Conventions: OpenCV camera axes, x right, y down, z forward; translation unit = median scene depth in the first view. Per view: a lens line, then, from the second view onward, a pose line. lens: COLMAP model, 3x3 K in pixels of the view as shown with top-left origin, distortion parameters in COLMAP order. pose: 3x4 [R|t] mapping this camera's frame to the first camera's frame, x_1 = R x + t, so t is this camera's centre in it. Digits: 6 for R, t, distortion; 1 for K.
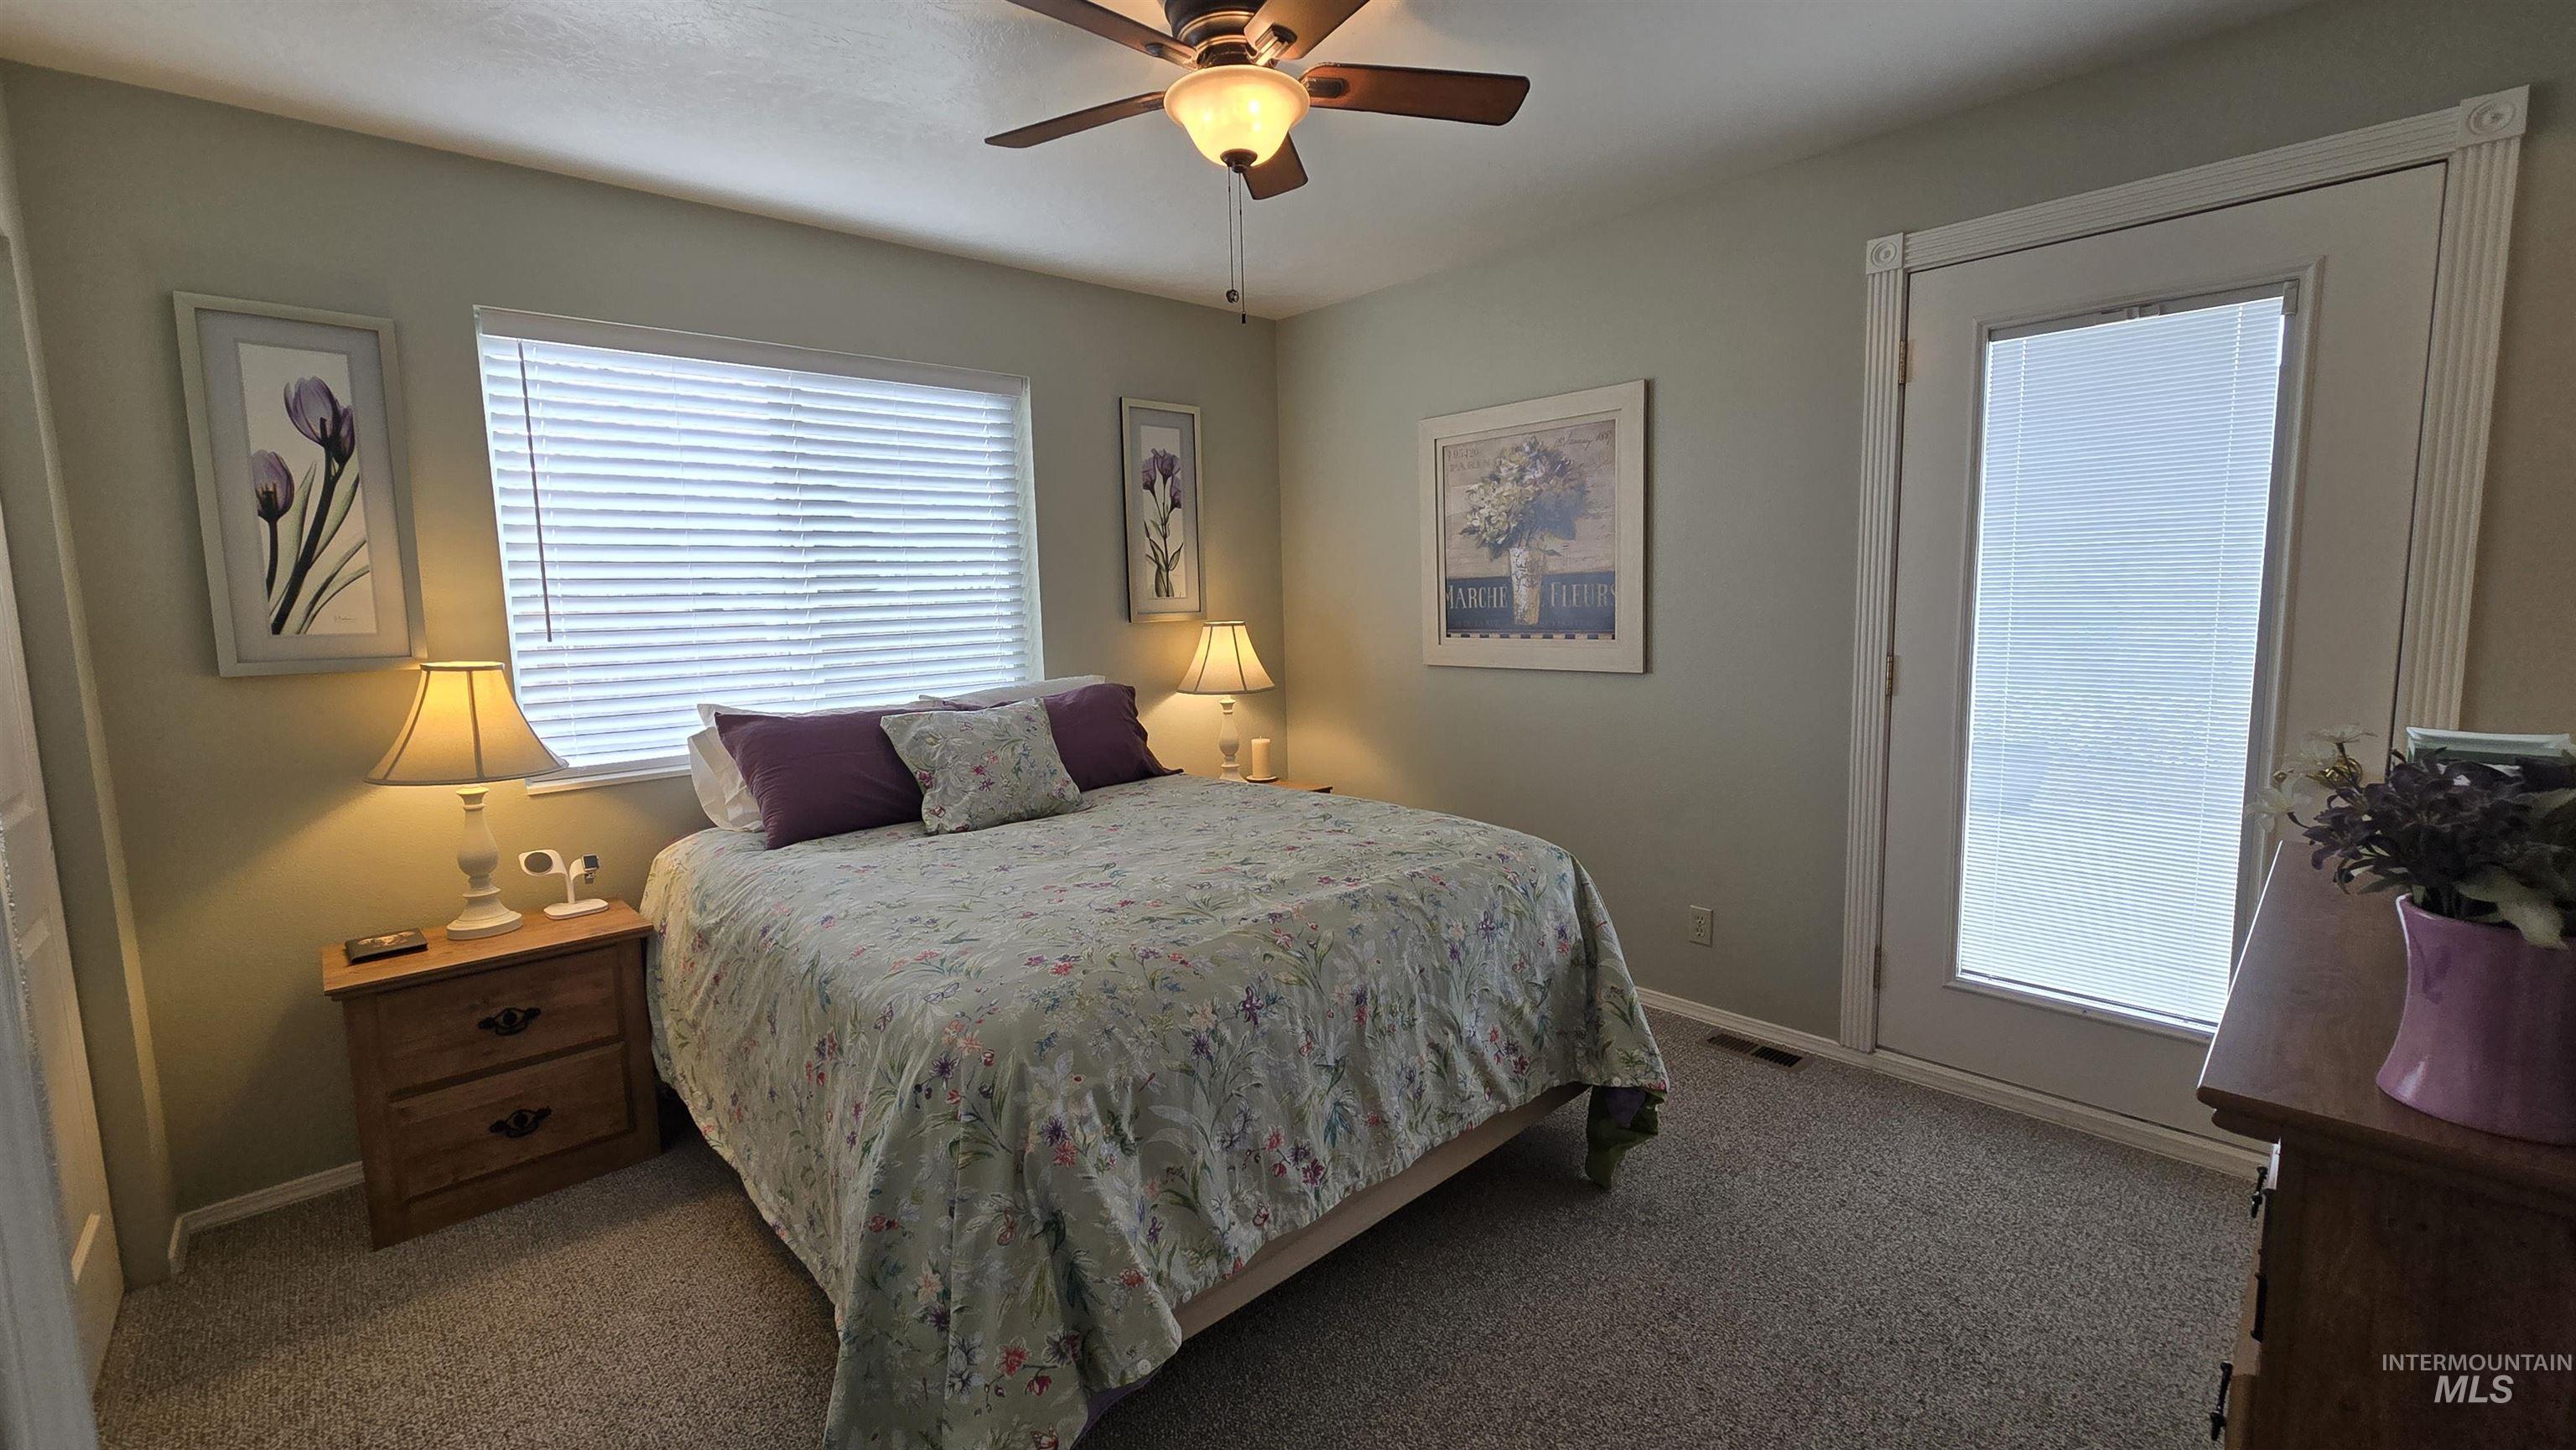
lens RADIAL K [[1043.4, 0, 1288.2], [0, 1043.4, 716.4], [0, 0, 1]] dist [-0.003054, -0.000017]
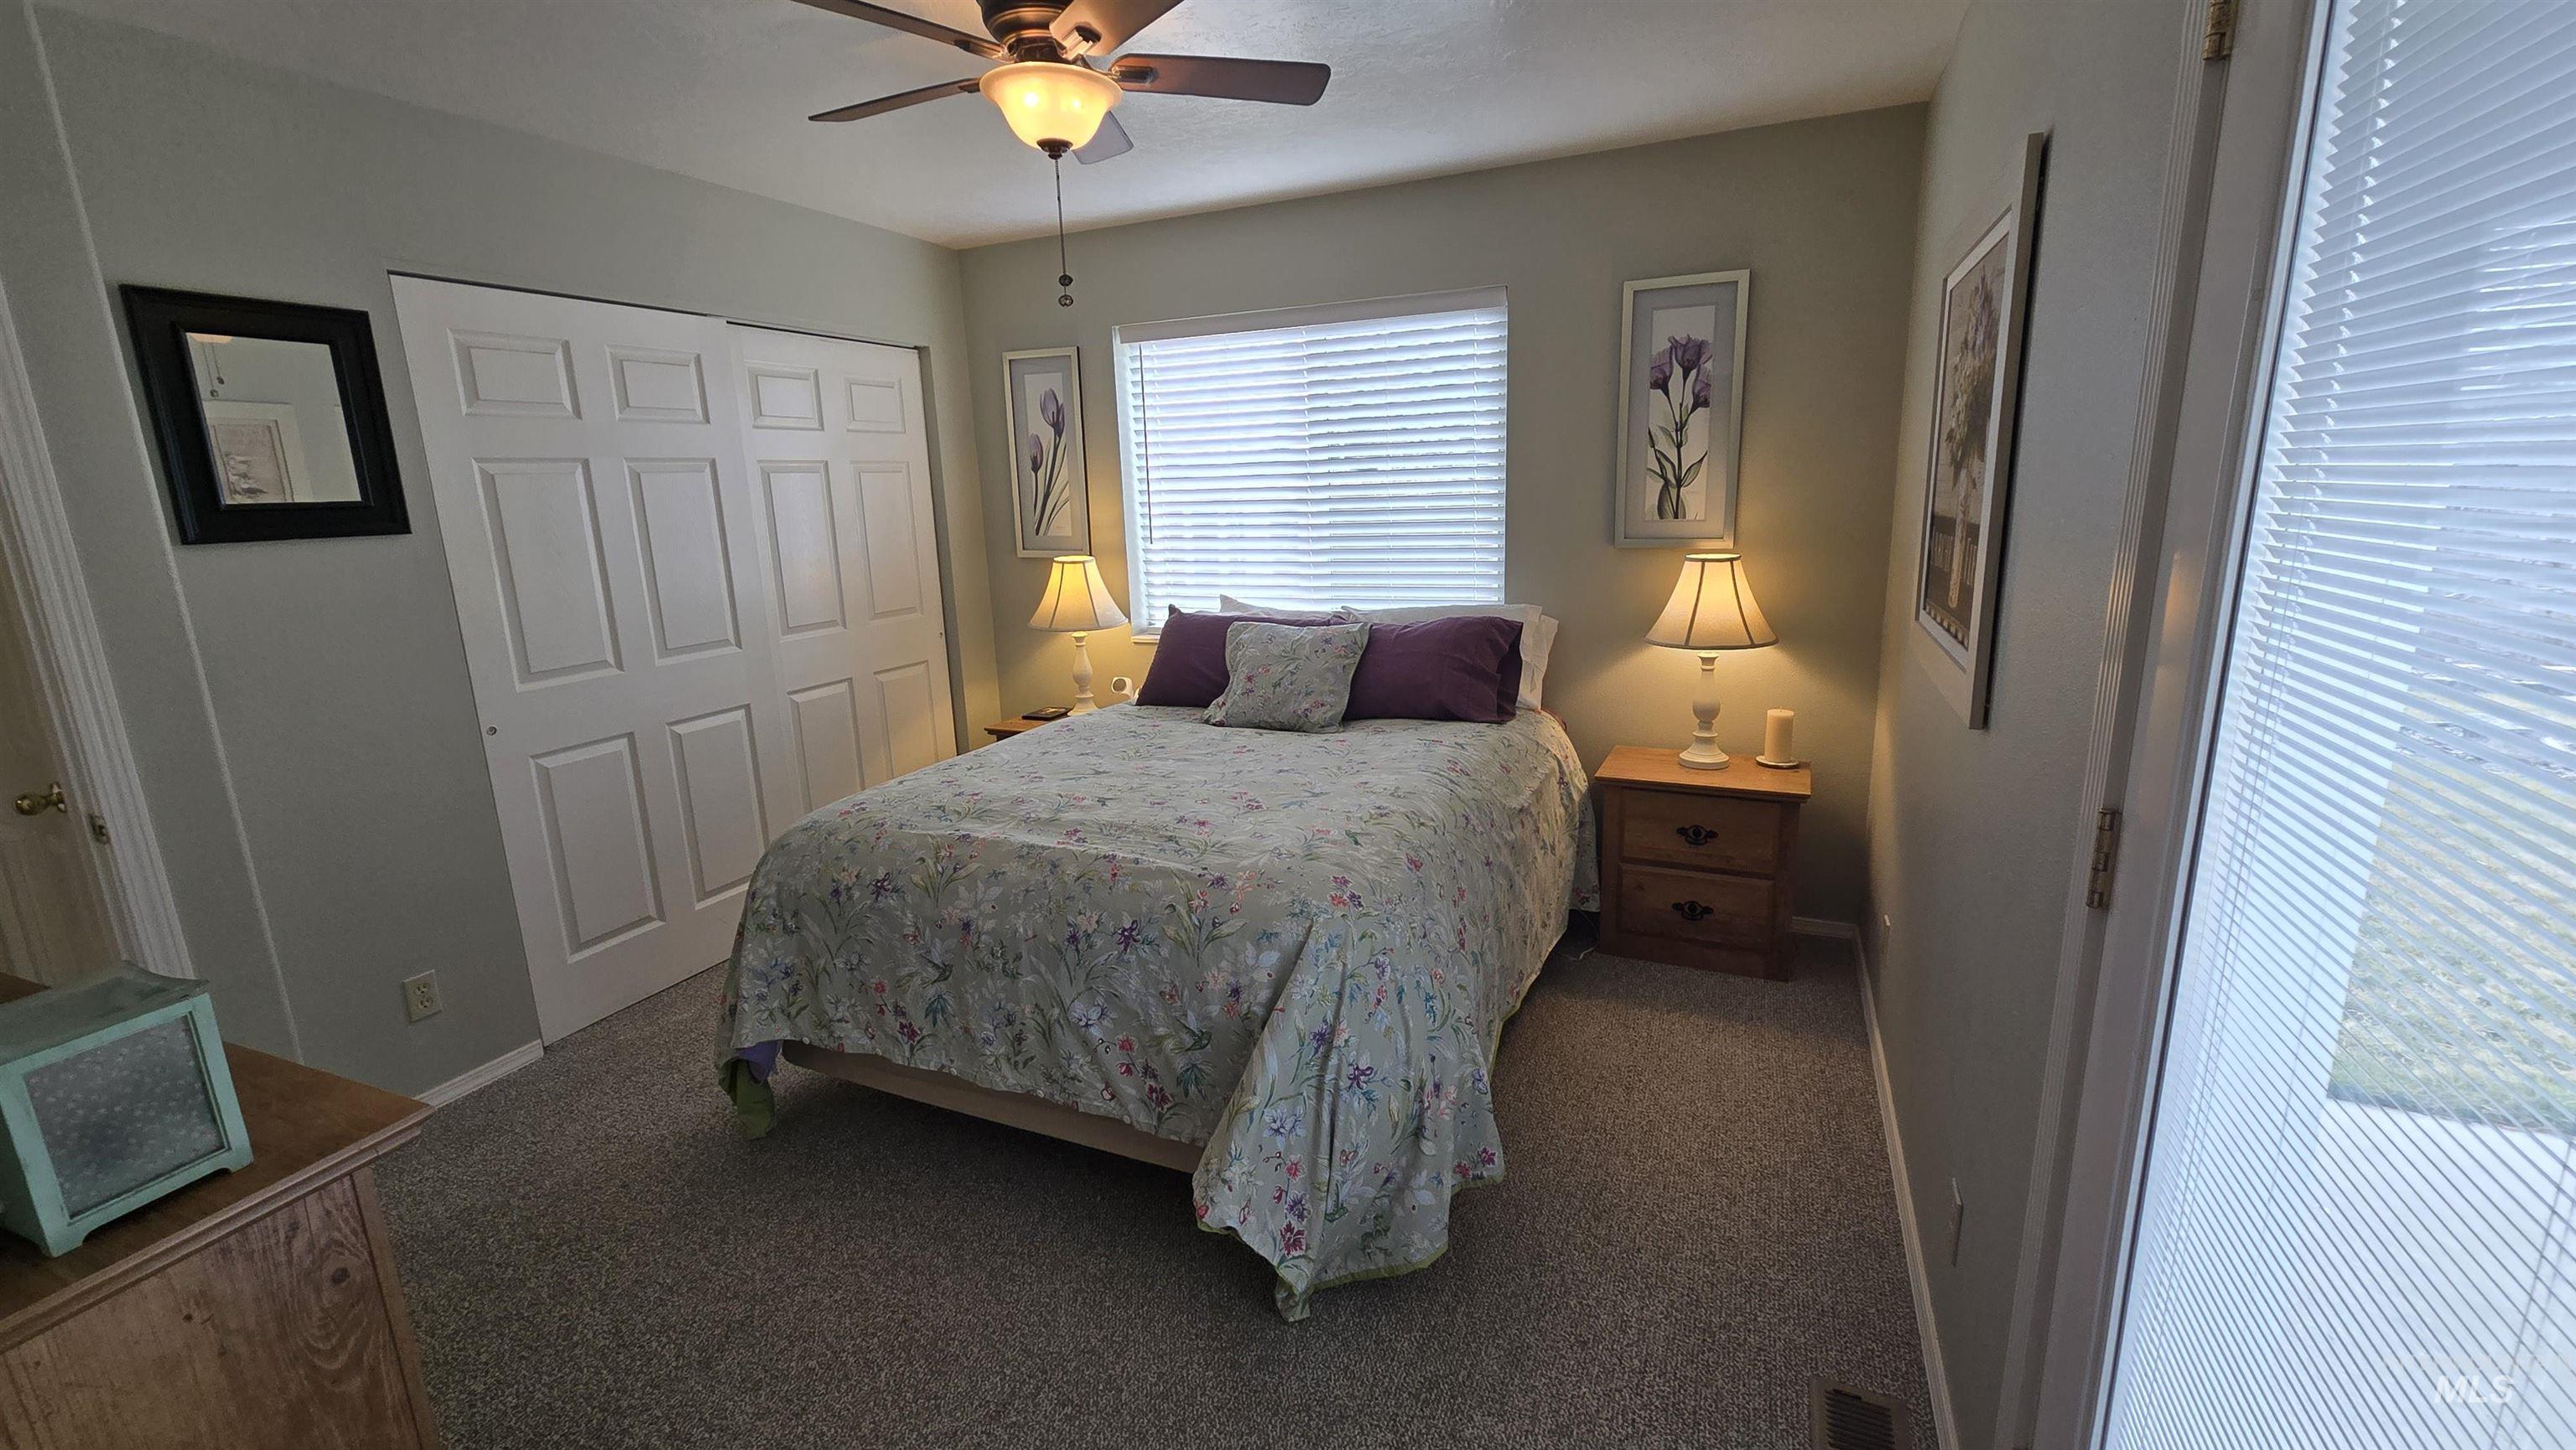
lens RADIAL K [[1043.4, 0, 1288.2], [0, 1043.4, 716.4], [0, 0, 1]] dist [-0.003054, -0.000017]
pose [[0.402696, 0.212640, -0.890292, 0.897310], [-0.087028, 0.977130, 0.194016, -0.160709], [0.911187, -0.000649, 0.411992, 0.637289]]
